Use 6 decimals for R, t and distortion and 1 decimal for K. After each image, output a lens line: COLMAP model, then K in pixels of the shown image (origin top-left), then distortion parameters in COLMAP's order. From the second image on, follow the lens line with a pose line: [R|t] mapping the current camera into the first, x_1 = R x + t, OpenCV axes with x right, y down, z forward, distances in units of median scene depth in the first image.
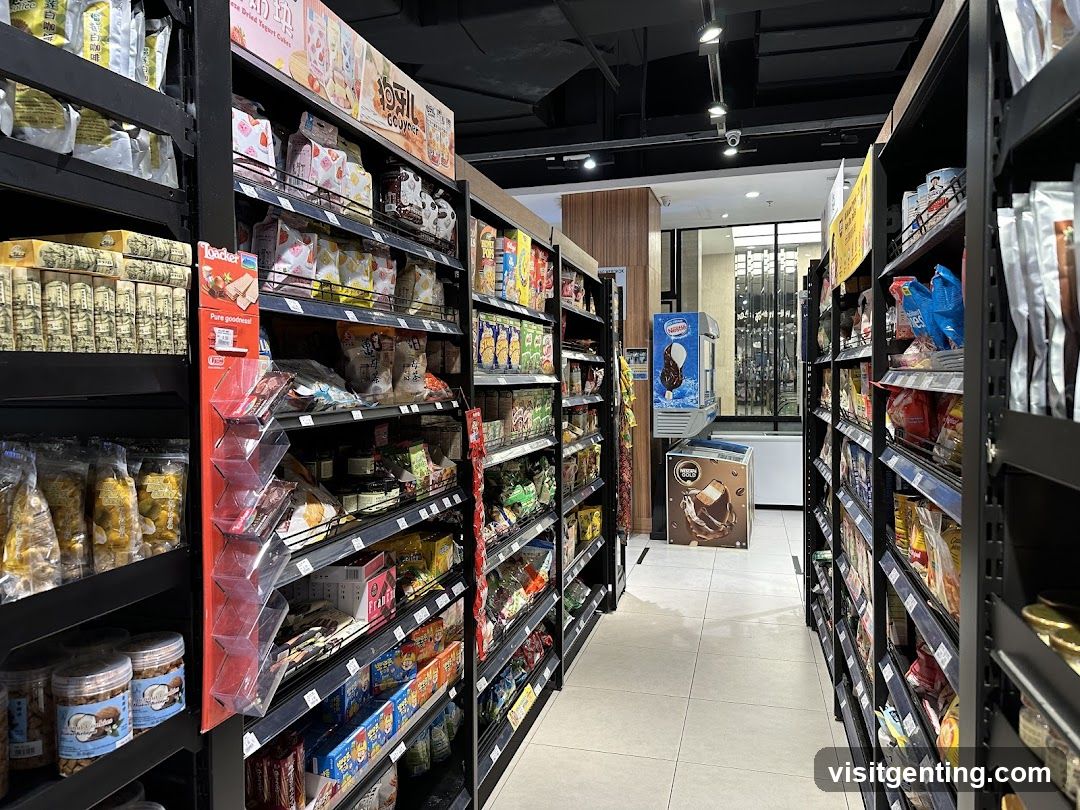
lens RADIAL K [[771.0, 0, 536.5], [0, 771.0, 400.9], [0, 0, 1]] dist [0.009653, -0.009590]
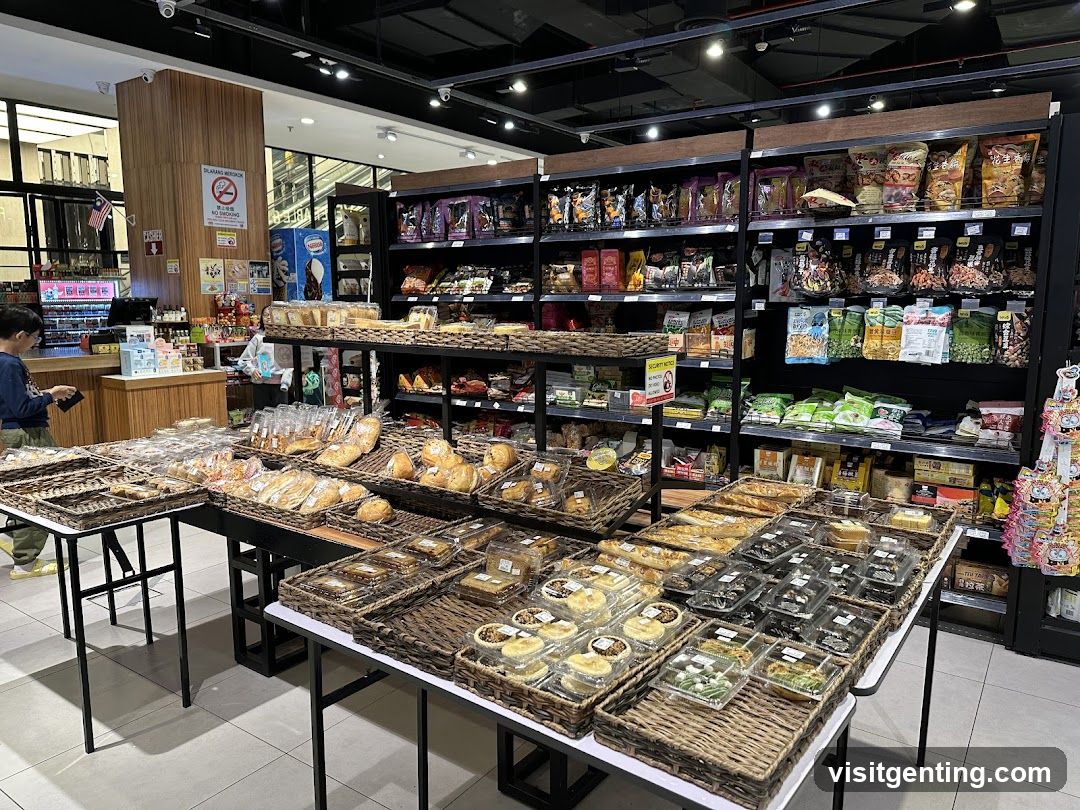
lens RADIAL K [[771.0, 0, 538.9], [0, 771.0, 407.4], [0, 0, 1]] dist [0.009653, -0.009590]
pose [[0.349491, -0.125230, 0.928533, -0.682121], [0.023383, 0.991885, 0.124973, 0.000376], [-0.936648, -0.021965, 0.349583, 0.341496]]
